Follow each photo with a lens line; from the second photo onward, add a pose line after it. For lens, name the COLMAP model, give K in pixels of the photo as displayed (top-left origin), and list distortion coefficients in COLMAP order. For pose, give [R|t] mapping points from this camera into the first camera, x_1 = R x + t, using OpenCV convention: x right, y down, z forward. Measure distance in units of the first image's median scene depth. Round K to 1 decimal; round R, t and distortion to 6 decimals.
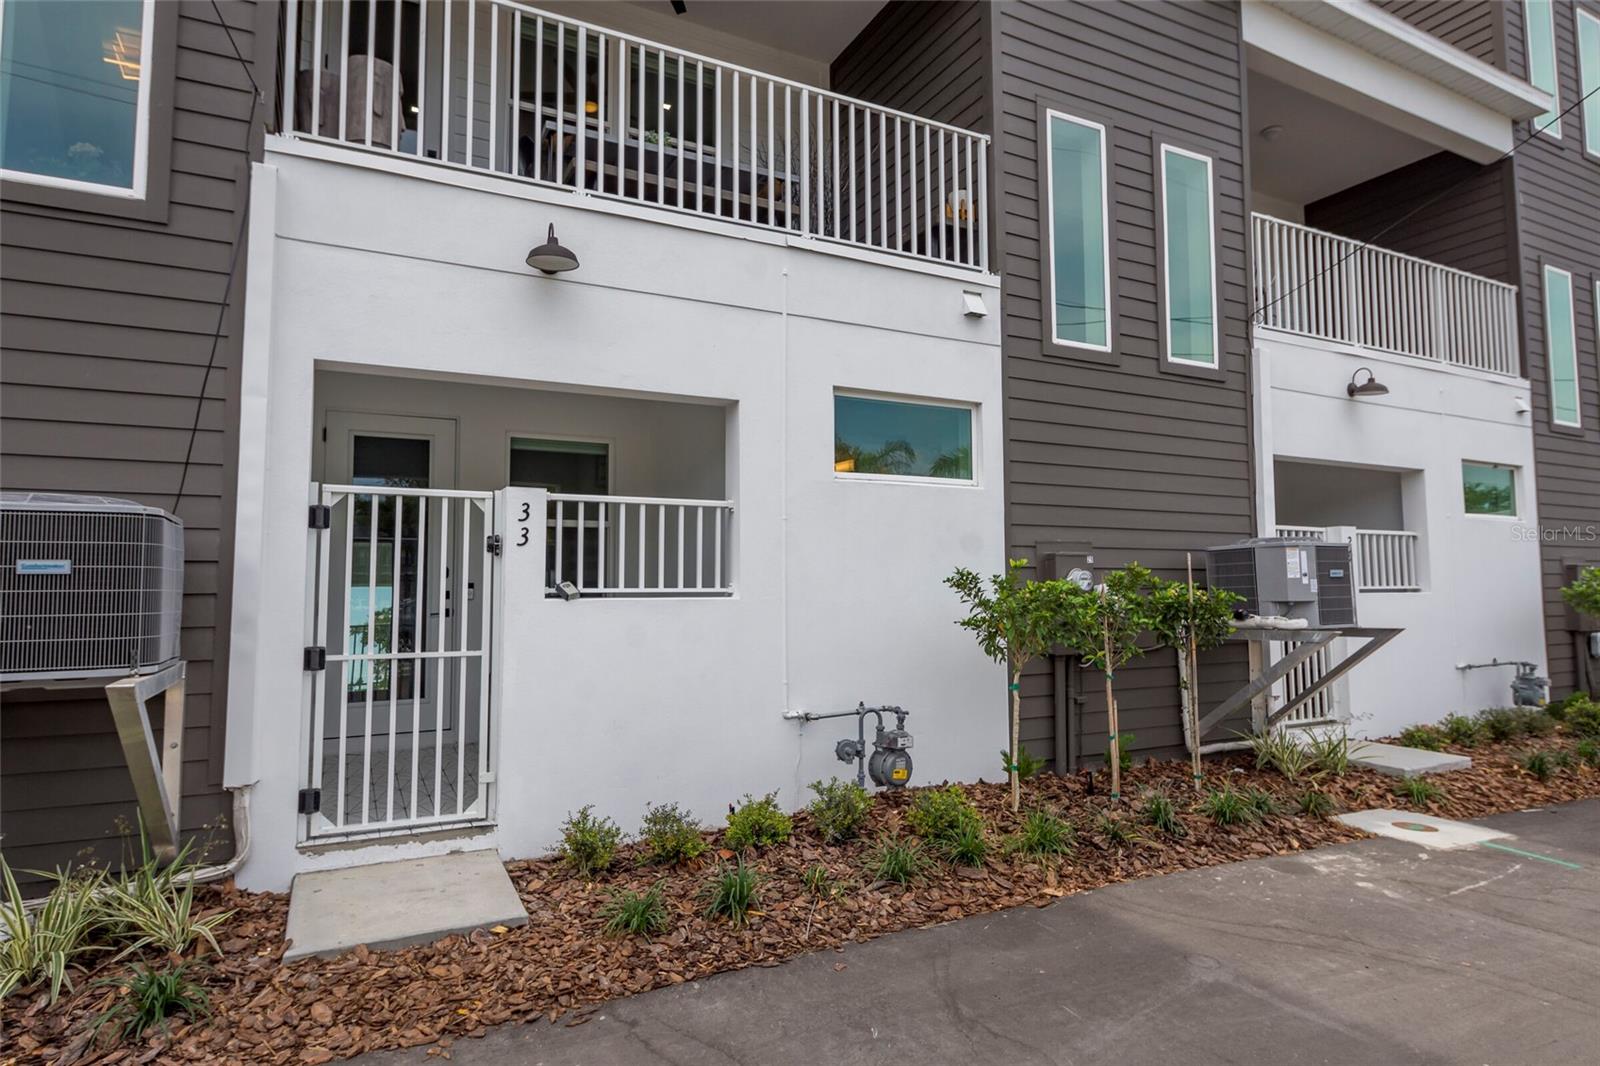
lens RADIAL K [[891.4, 0, 796.5], [0, 891.4, 525.1], [0, 0, 1]] dist [0.014390, -0.013819]
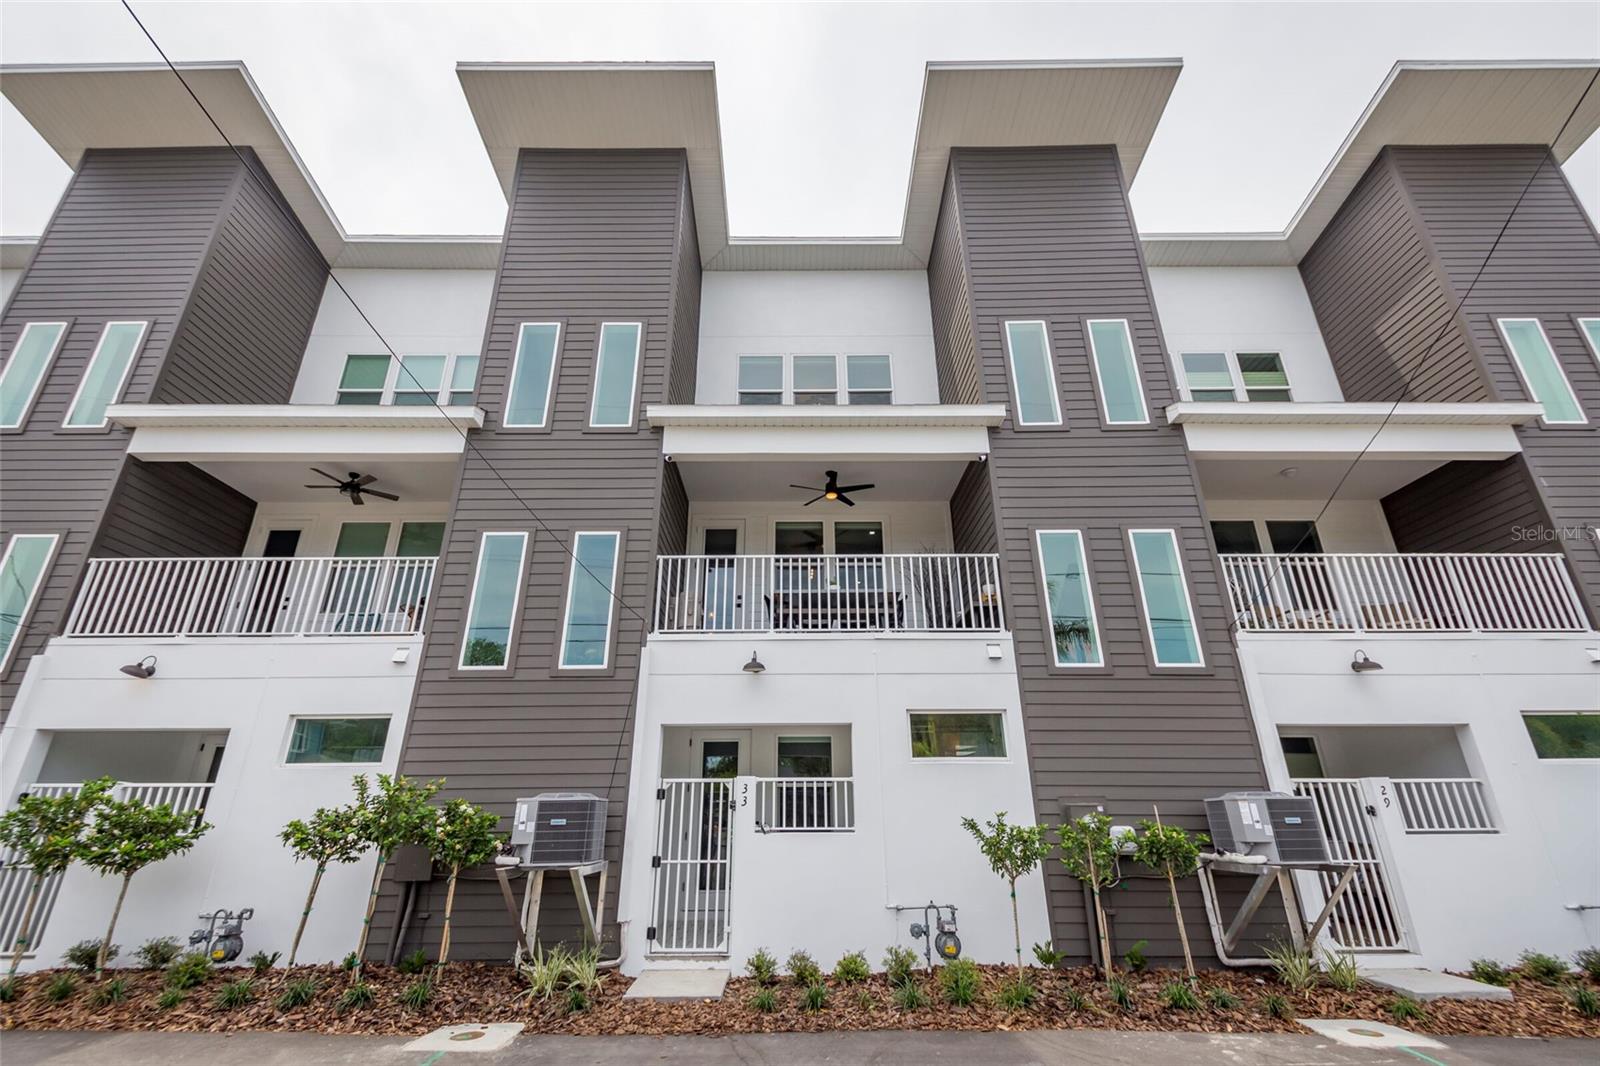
lens RADIAL K [[696.0, 0, 795.3], [0, 696.0, 526.2], [0, 0, 1]] dist [0.033014, -0.017861]
pose [[0.891360, -0.172138, -0.419339, 0.544228], [0.031918, 0.946628, -0.320744, -0.060991], [0.452170, 0.272514, 0.849281, -0.475752]]
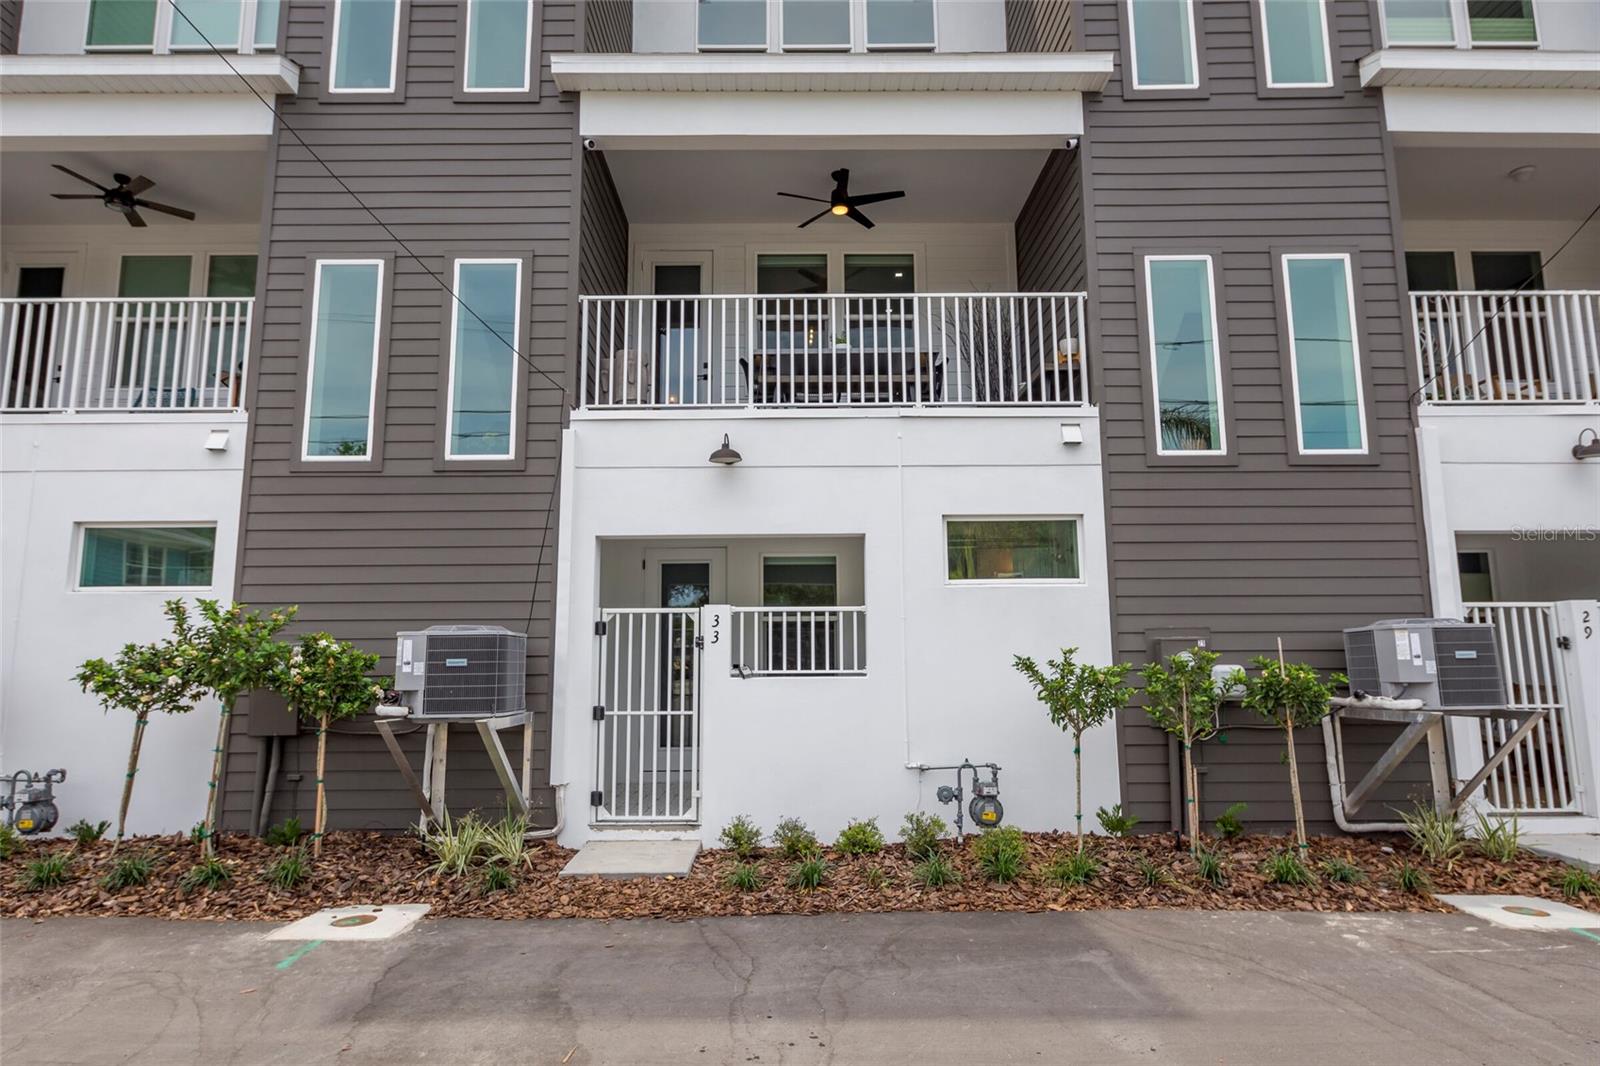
lens RADIAL K [[920.5, 0, 796.8], [0, 920.5, 526.8], [0, 0, 1]] dist [0.000239, 0.002129]
pose [[0.893507, -0.067269, -0.443981, 0.480233], [0.034943, 0.996133, -0.080605, -0.038680], [0.447687, 0.056507, 0.892403, -0.327389]]
